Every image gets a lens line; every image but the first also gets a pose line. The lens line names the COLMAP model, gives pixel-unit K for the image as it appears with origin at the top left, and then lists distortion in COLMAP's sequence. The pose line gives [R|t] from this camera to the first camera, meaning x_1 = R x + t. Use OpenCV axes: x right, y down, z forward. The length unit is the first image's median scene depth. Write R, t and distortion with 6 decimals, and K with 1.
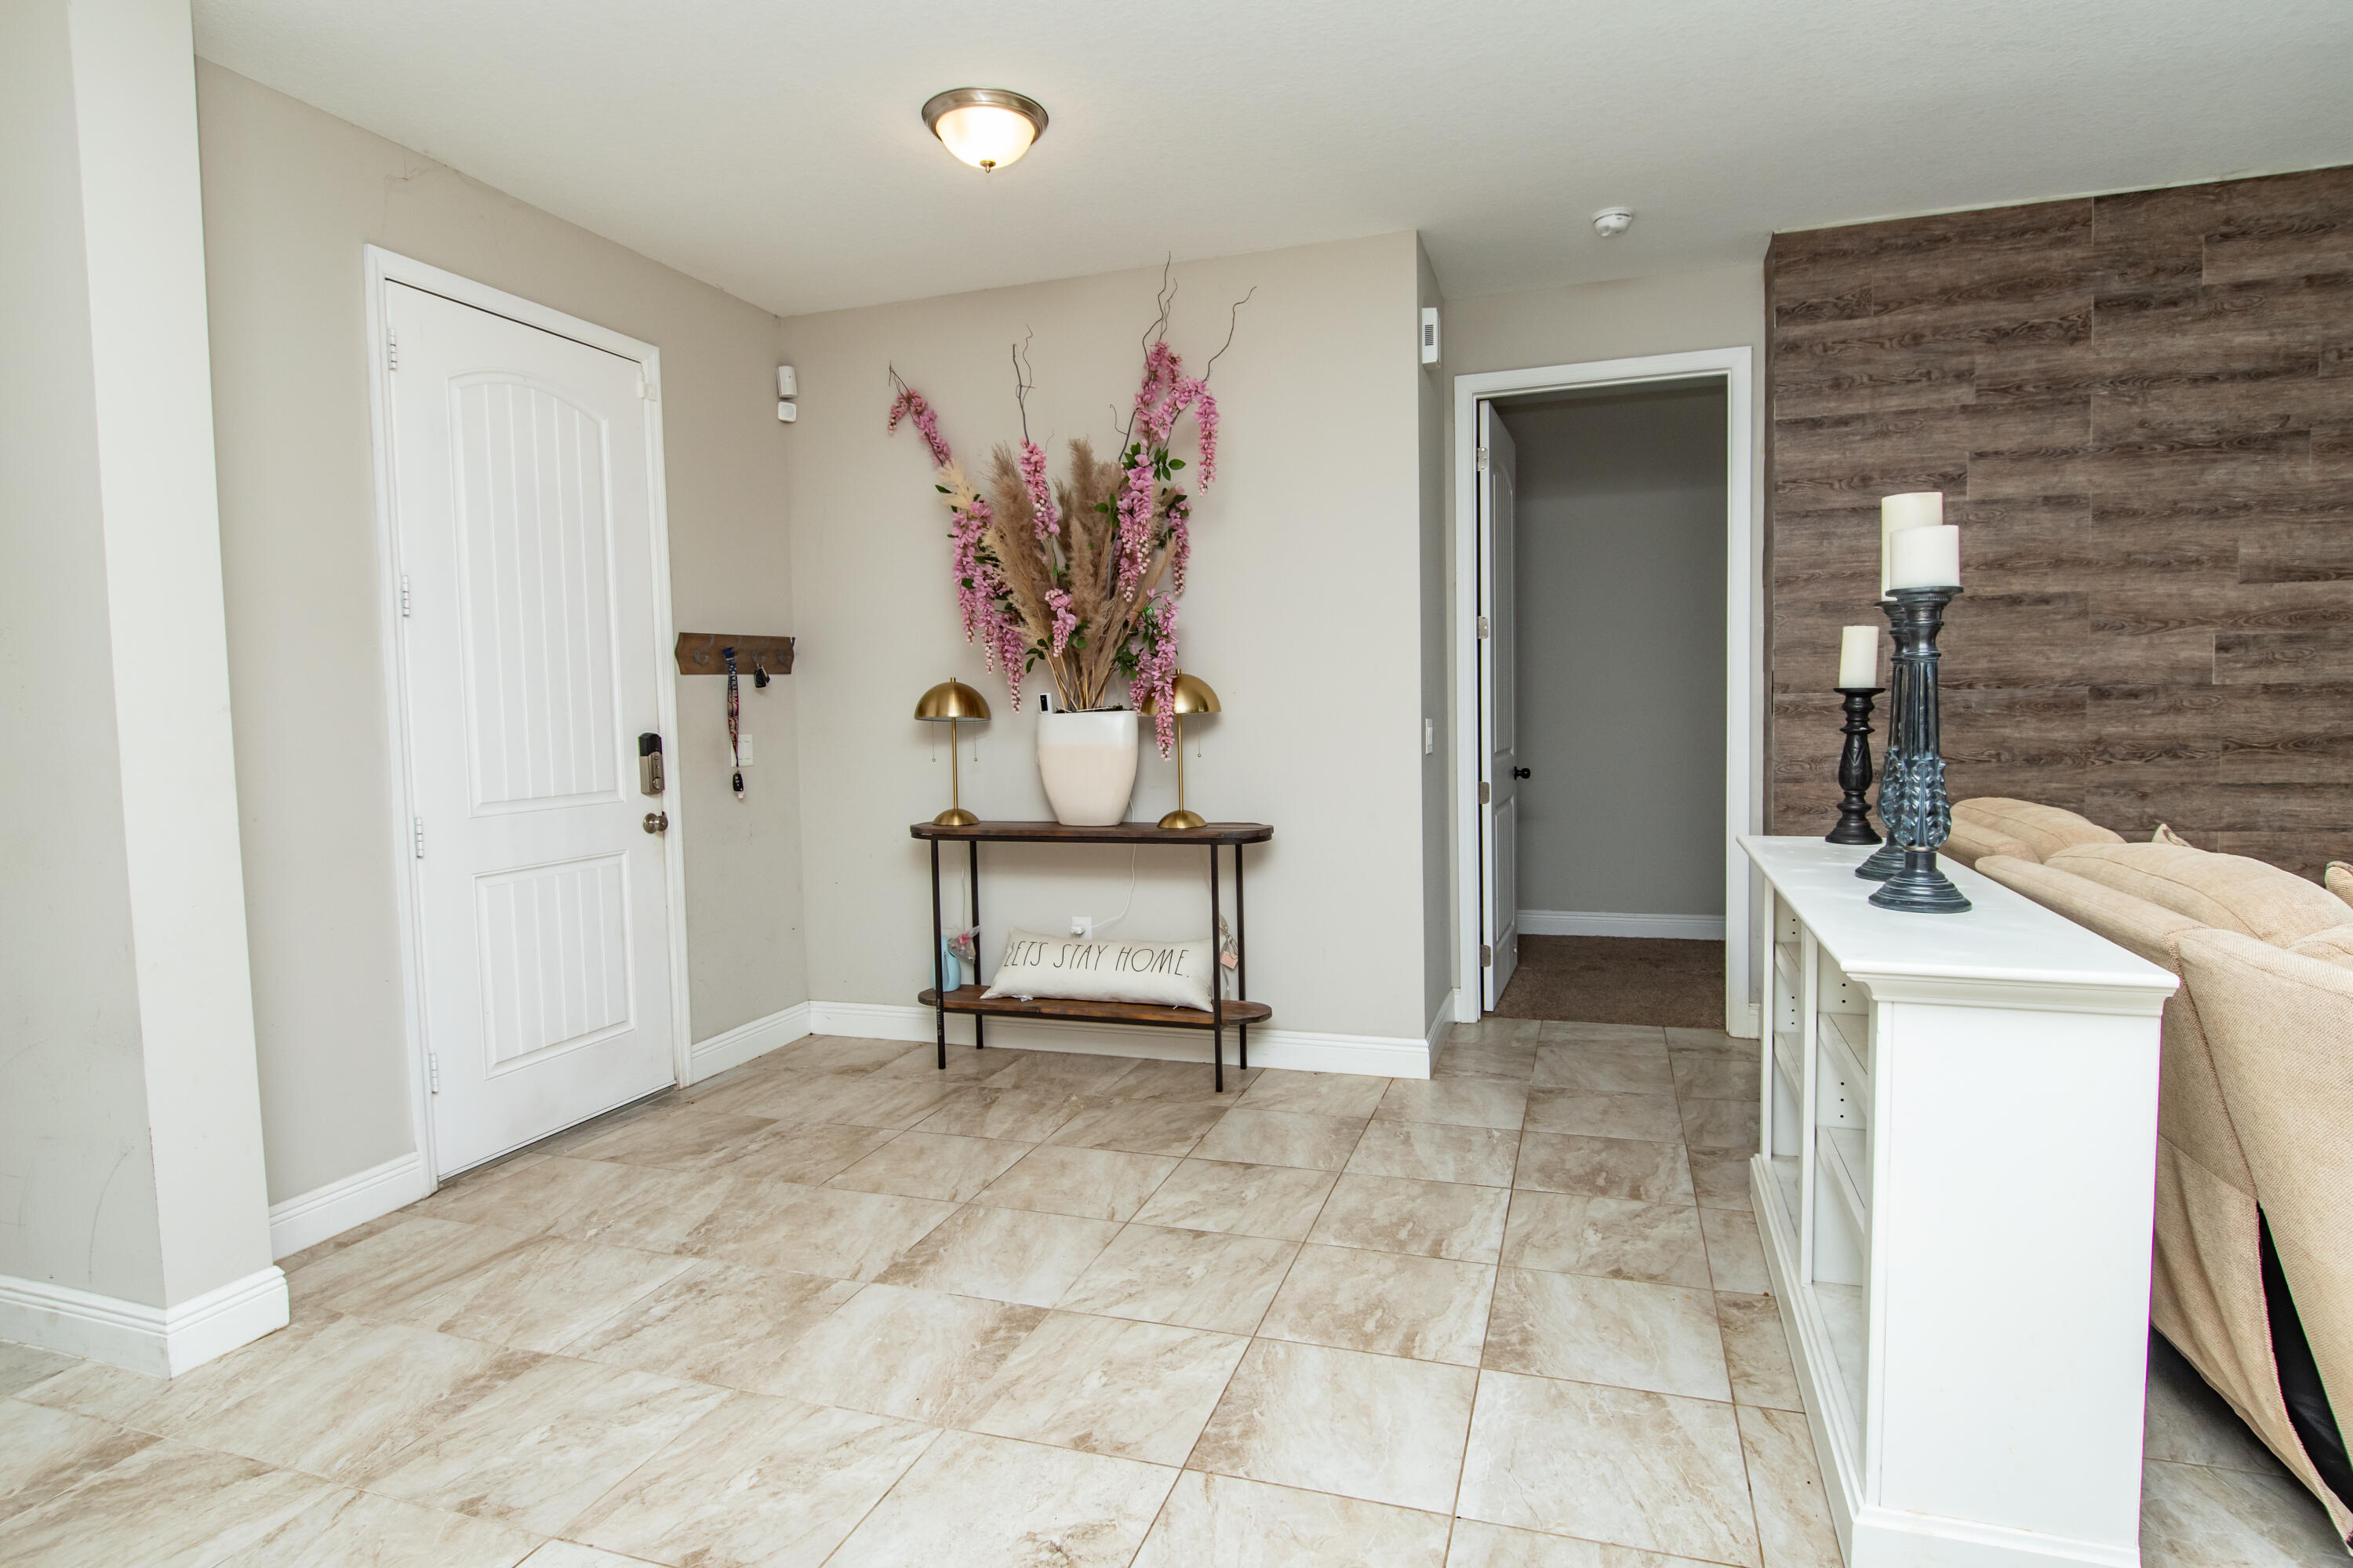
lens RADIAL K [[1230.0, 0, 1200.5], [0, 1230.0, 773.0], [0, 0, 1]] dist [0.000845, -0.011078]
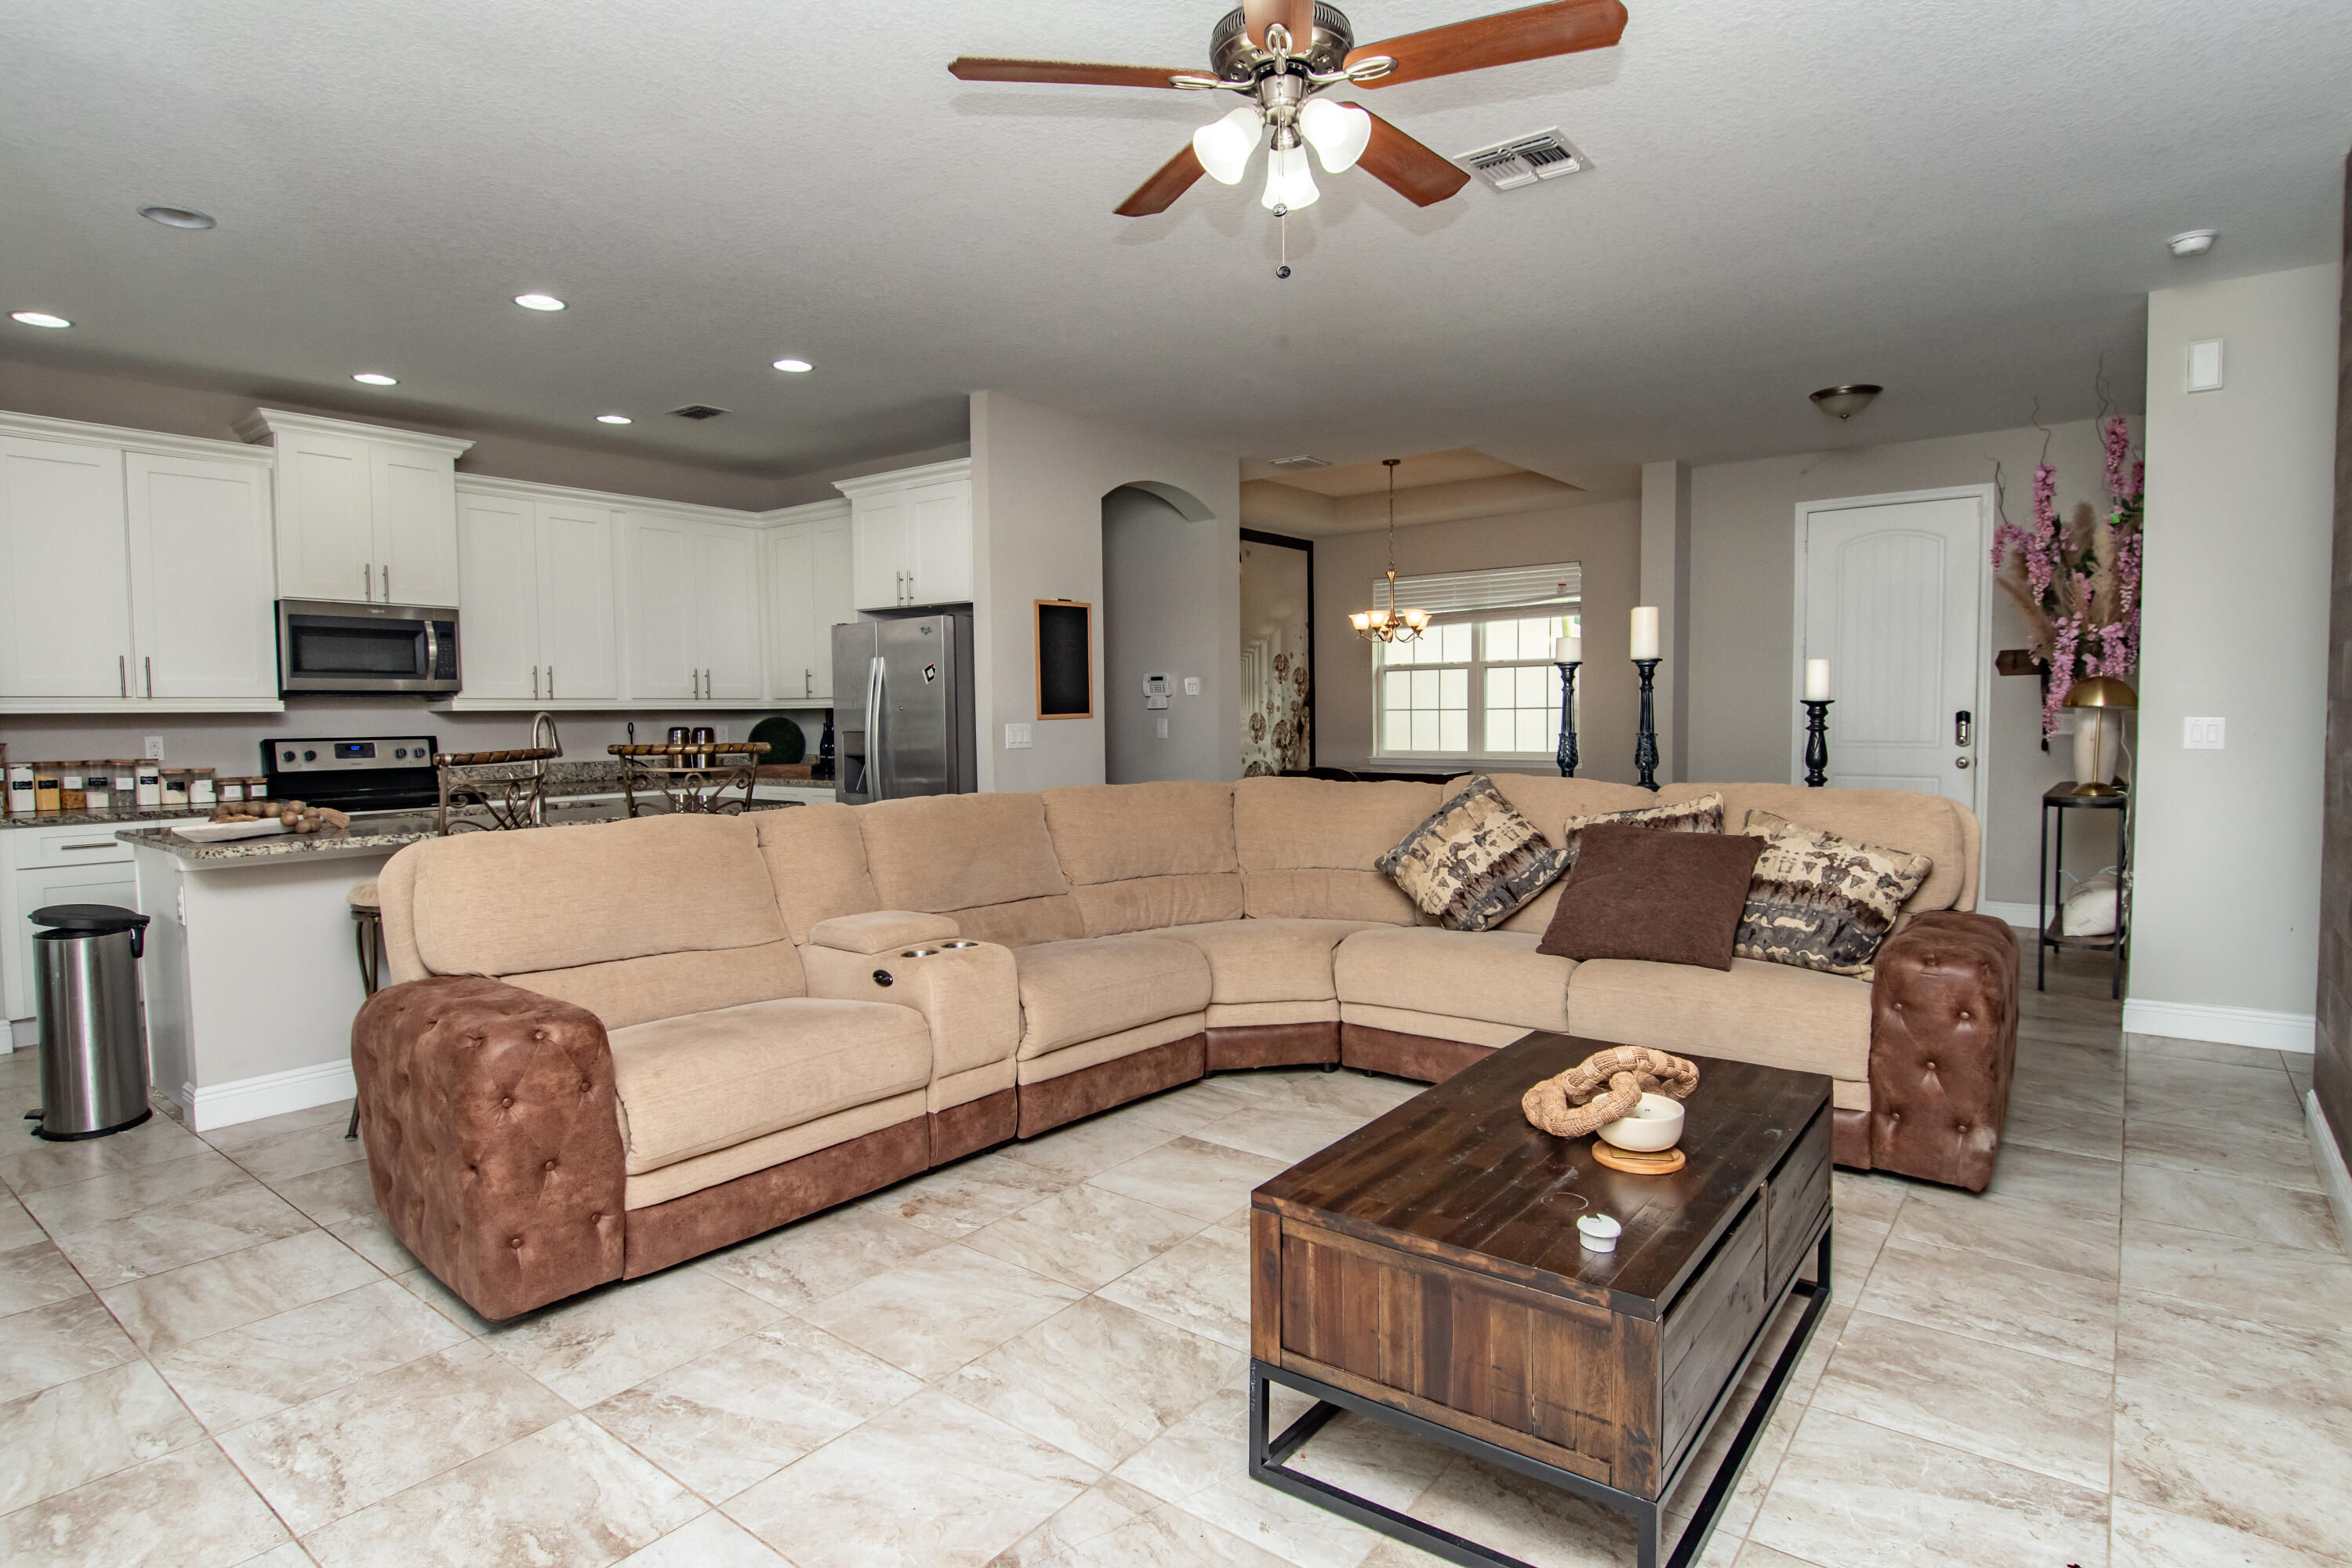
lens RADIAL K [[1229.5, 0, 1200.0], [0, 1229.5, 773.0], [0, 0, 1]] dist [0.000845, -0.011078]
pose [[-0.328900, 0.074200, -0.941445, 1.600455], [-0.038597, 0.995019, 0.091906, -0.064826], [0.943576, 0.066565, -0.324398, 0.567454]]
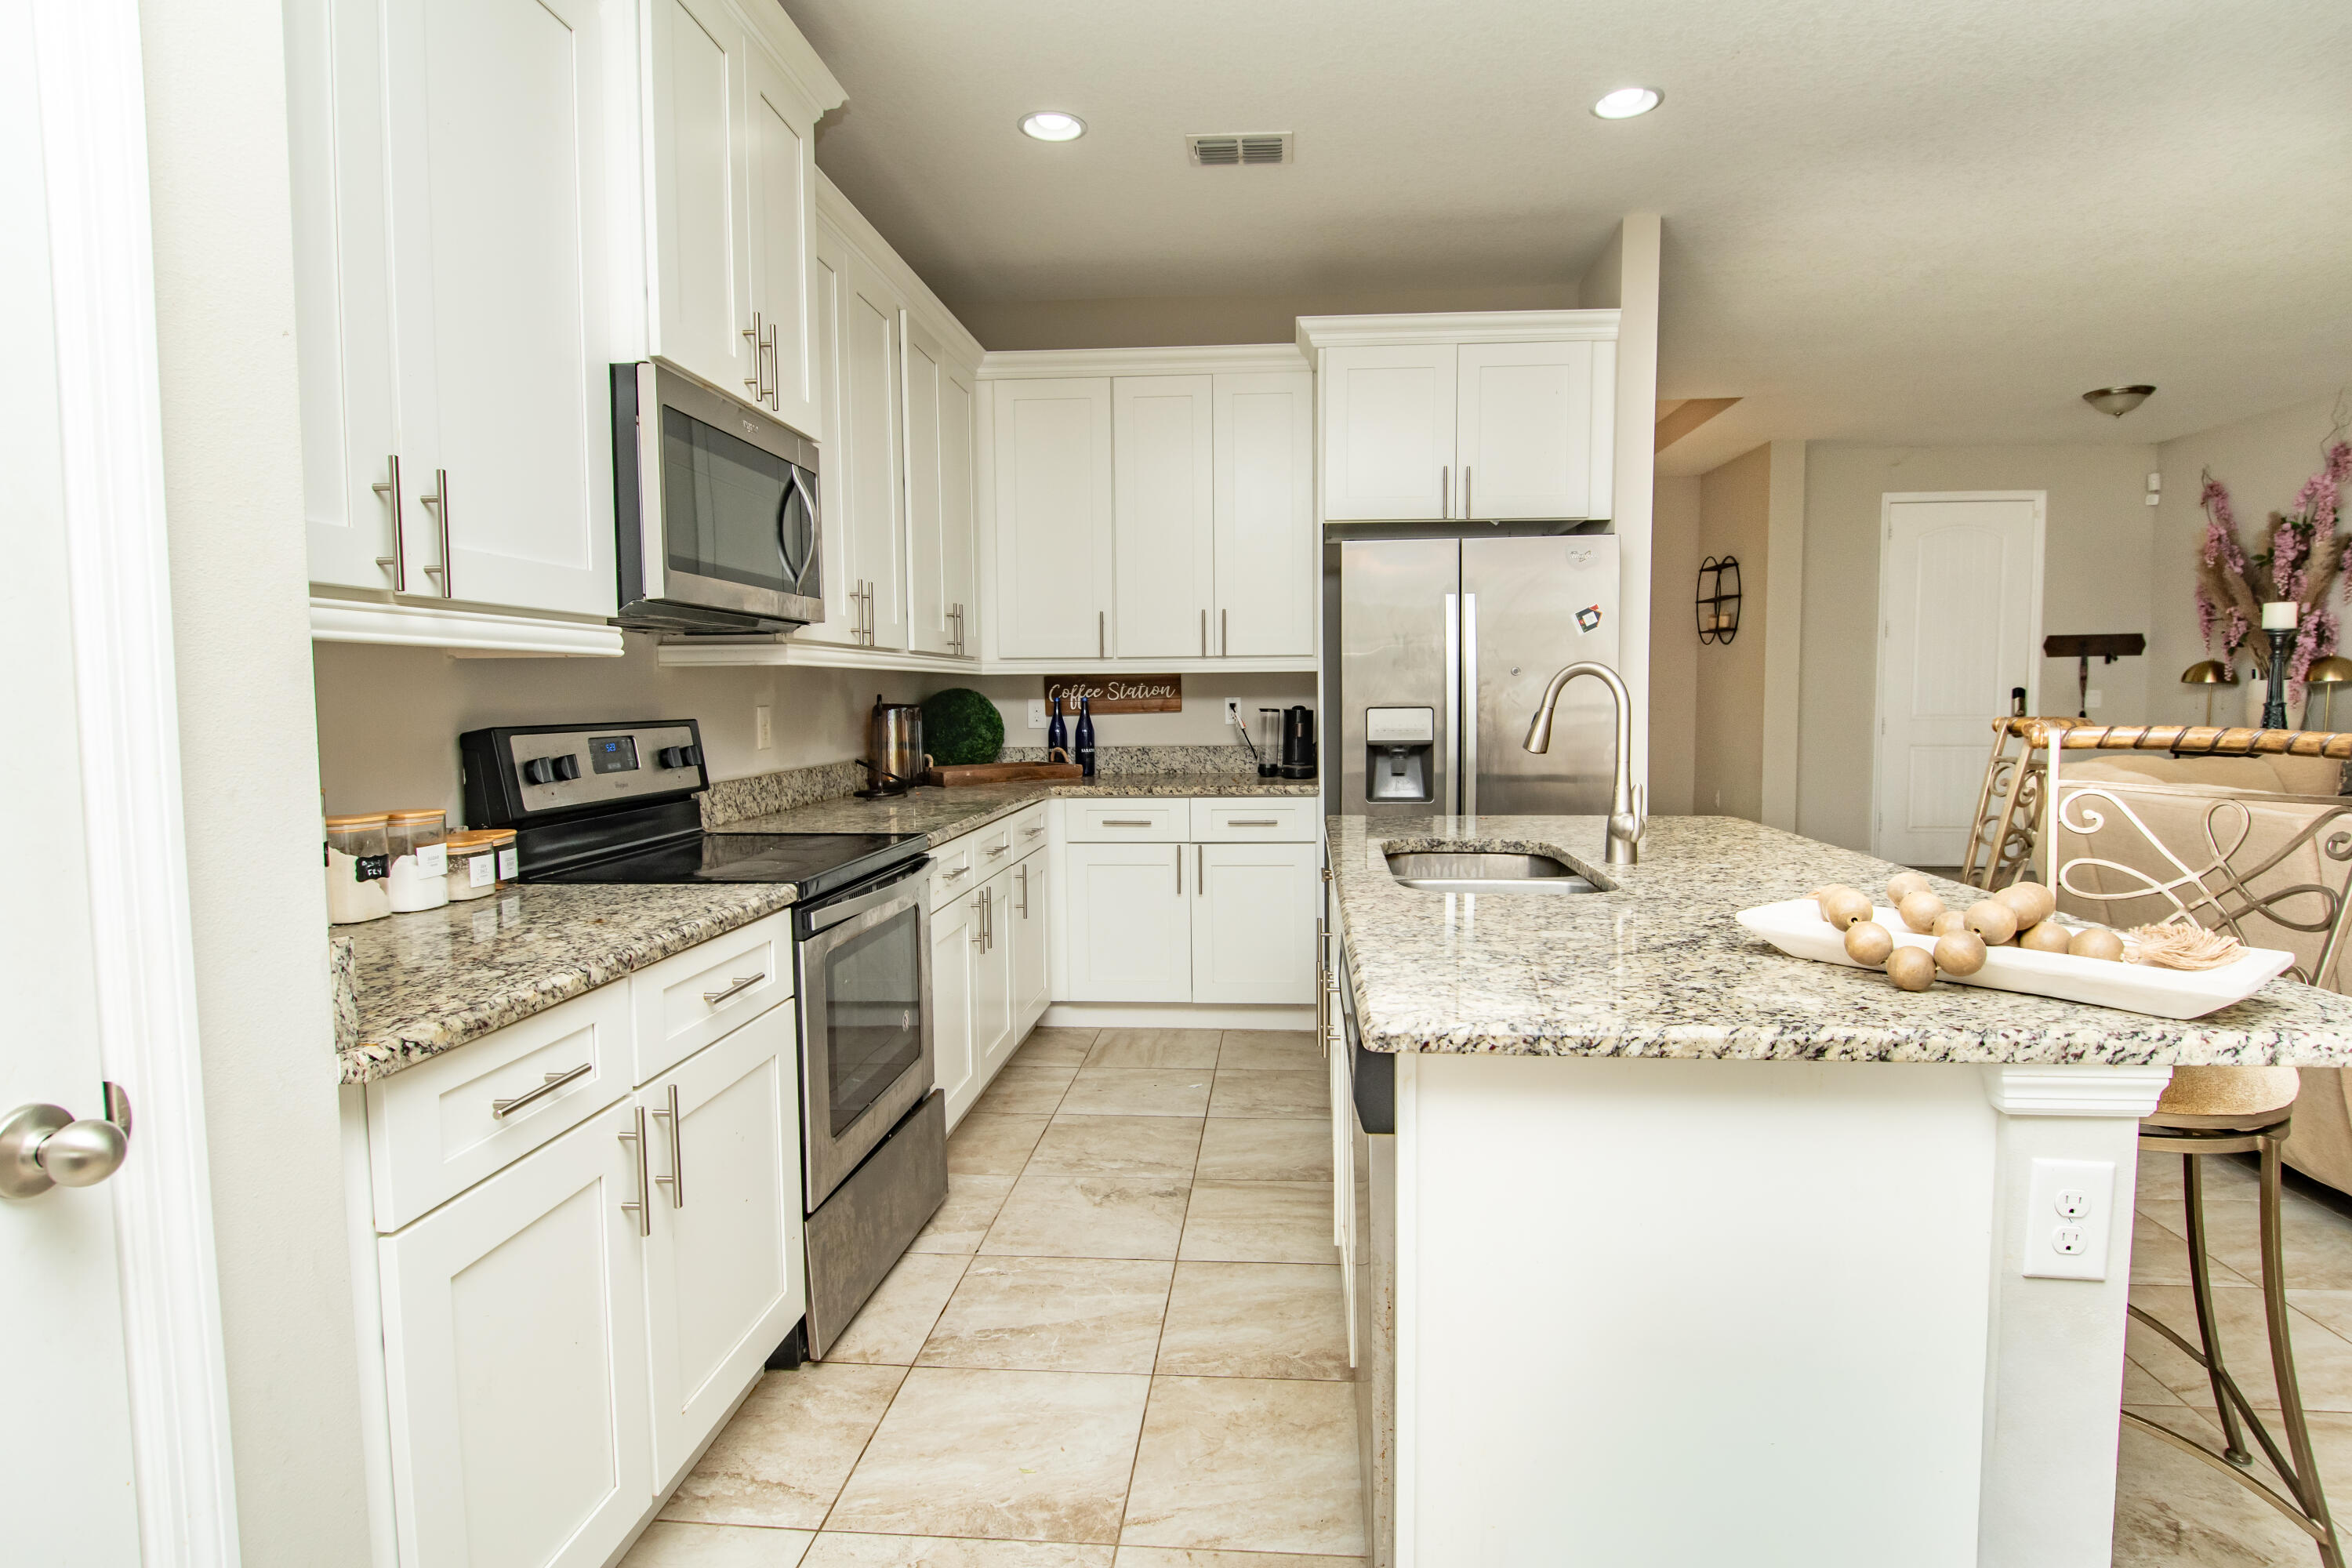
lens RADIAL K [[1229.5, 0, 1200.0], [0, 1229.5, 773.0], [0, 0, 1]] dist [0.000845, -0.011078]
pose [[0.239627, 0.086803, -0.966977, 1.204487], [-0.056237, 0.995564, 0.075433, 0.031354], [0.969235, 0.036304, 0.243445, -0.789358]]
